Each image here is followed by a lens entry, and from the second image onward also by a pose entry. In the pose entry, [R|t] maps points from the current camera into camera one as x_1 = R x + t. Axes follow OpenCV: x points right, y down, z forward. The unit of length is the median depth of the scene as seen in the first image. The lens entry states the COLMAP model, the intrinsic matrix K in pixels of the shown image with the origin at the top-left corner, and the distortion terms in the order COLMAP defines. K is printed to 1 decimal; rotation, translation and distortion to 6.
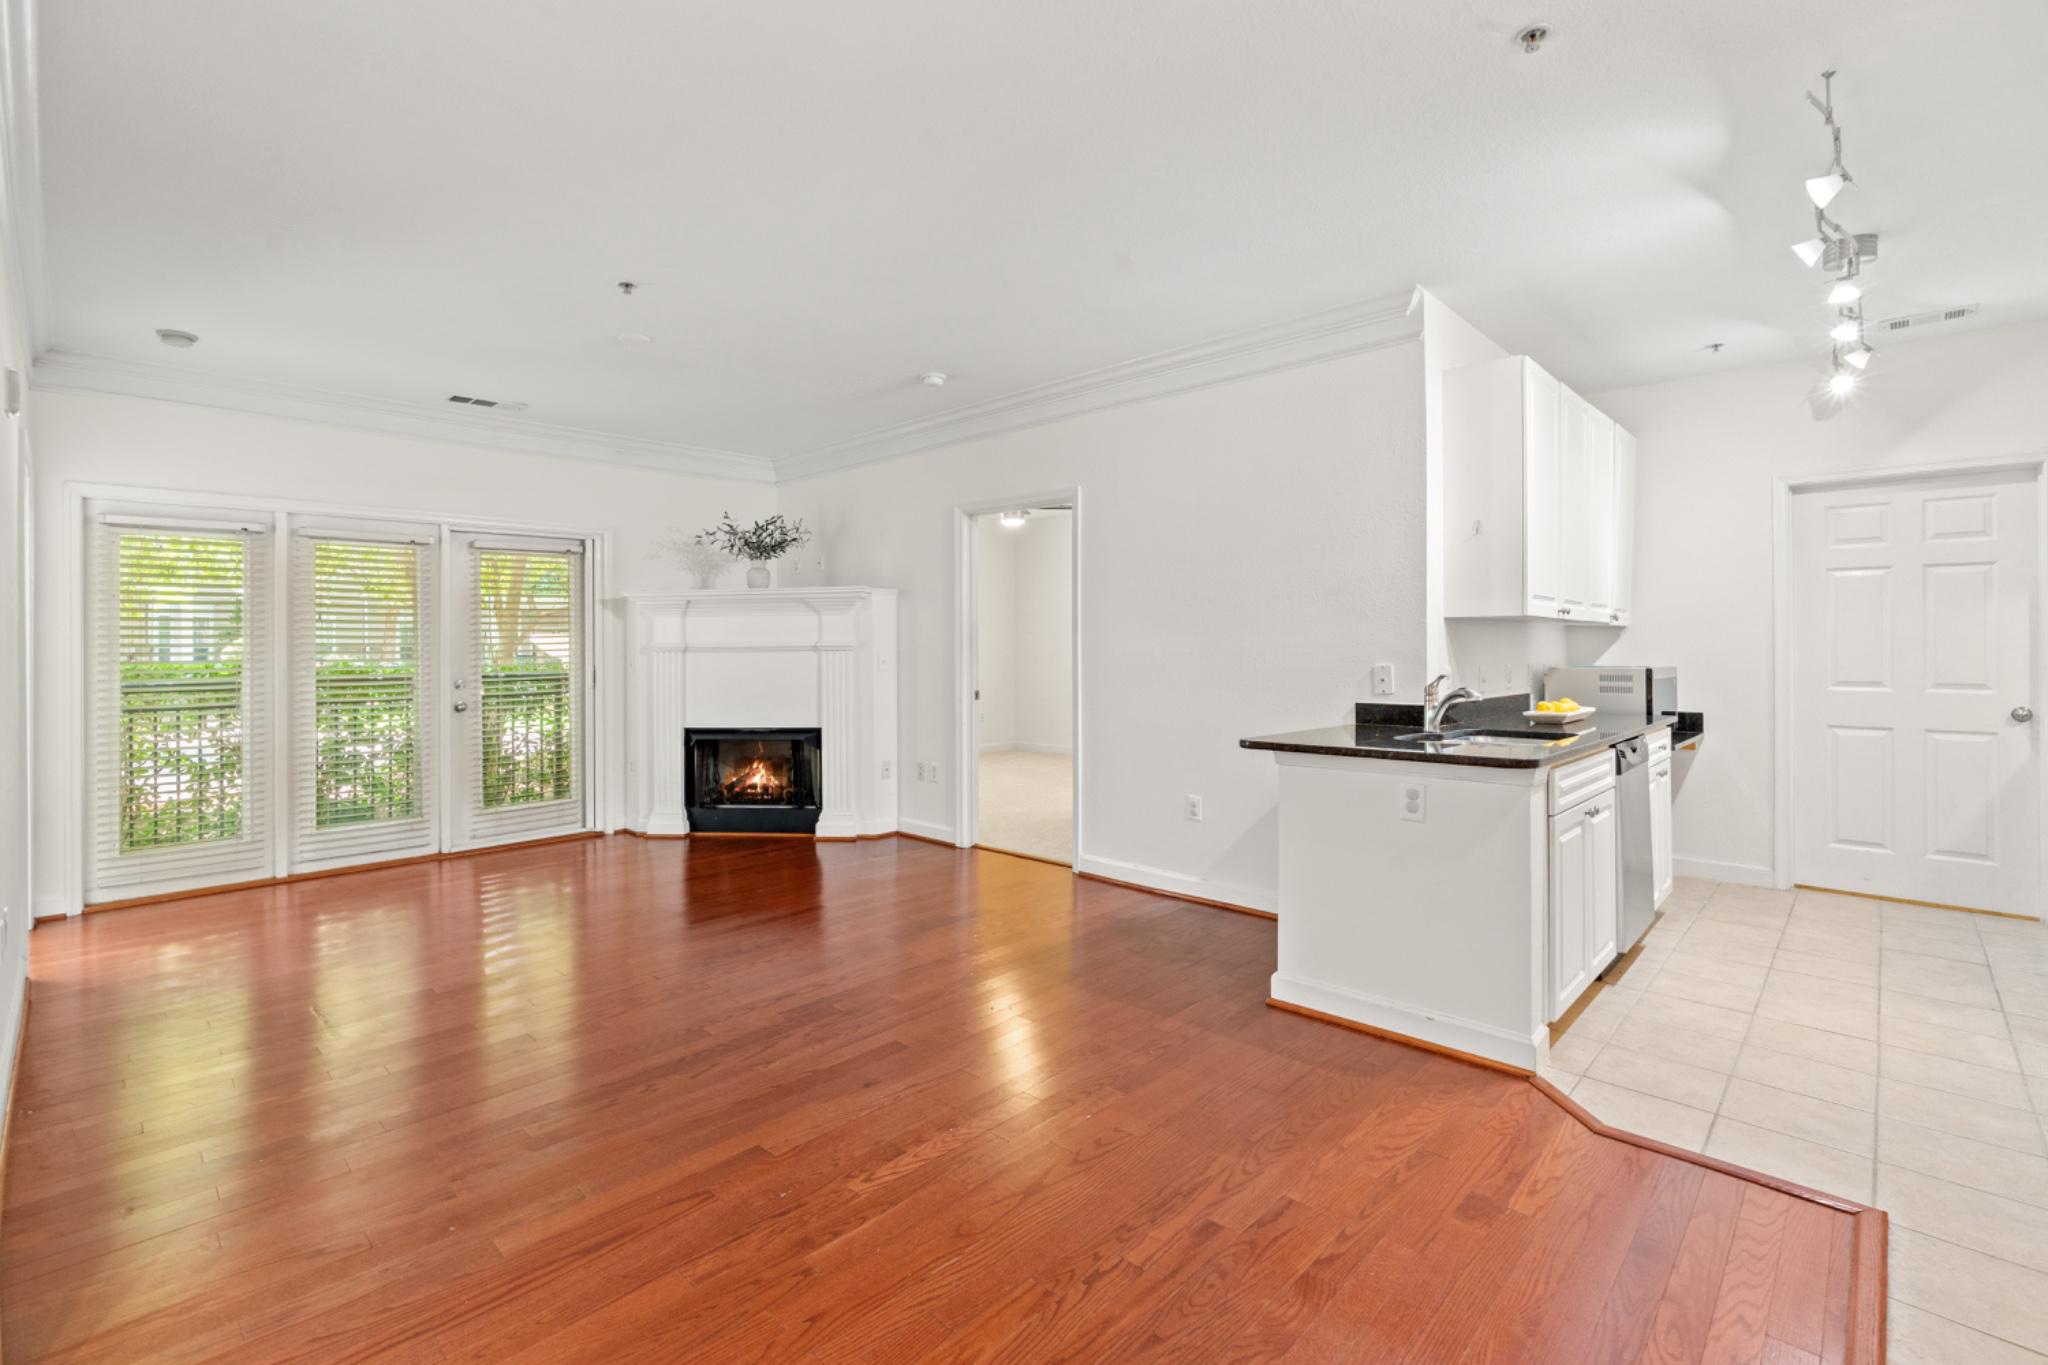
lens RADIAL K [[921.5, 0, 1015.8], [0, 921.5, 641.6], [0, 0, 1]] dist [0.000908, 0.000567]
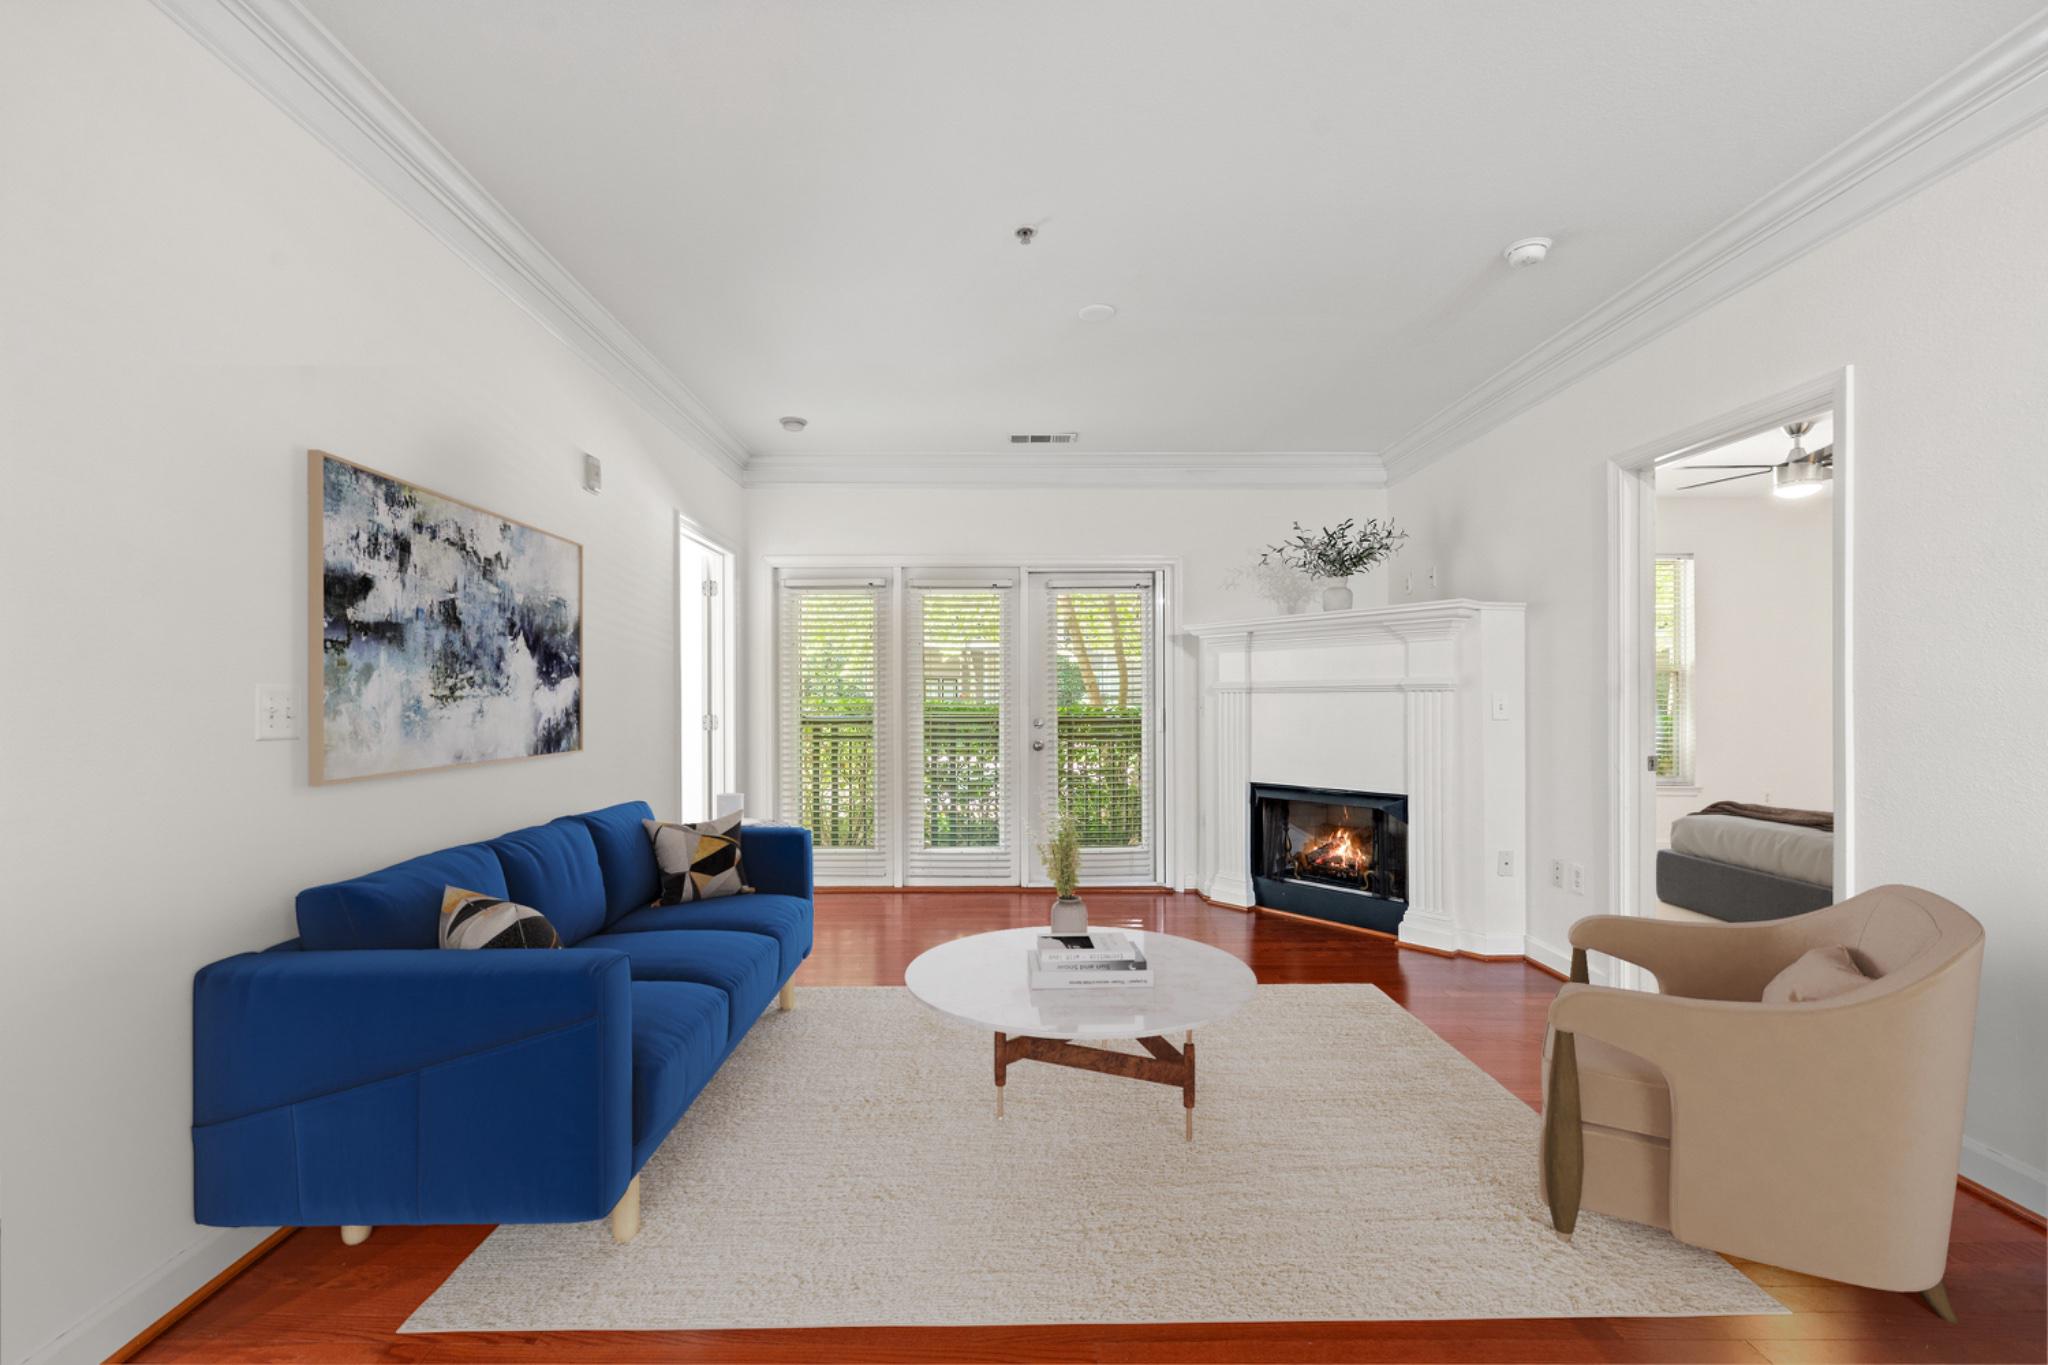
lens RADIAL K [[903.2, 0, 1016.2], [0, 903.2, 690.2], [0, 0, 1]] dist [-0.001109, 0.000194]
pose [[0.700835, 0.000484, -0.713324, 0.102625], [-0.002372, 0.999996, -0.001652, 0.013364], [0.713320, 0.002850, 0.700833, 0.320893]]
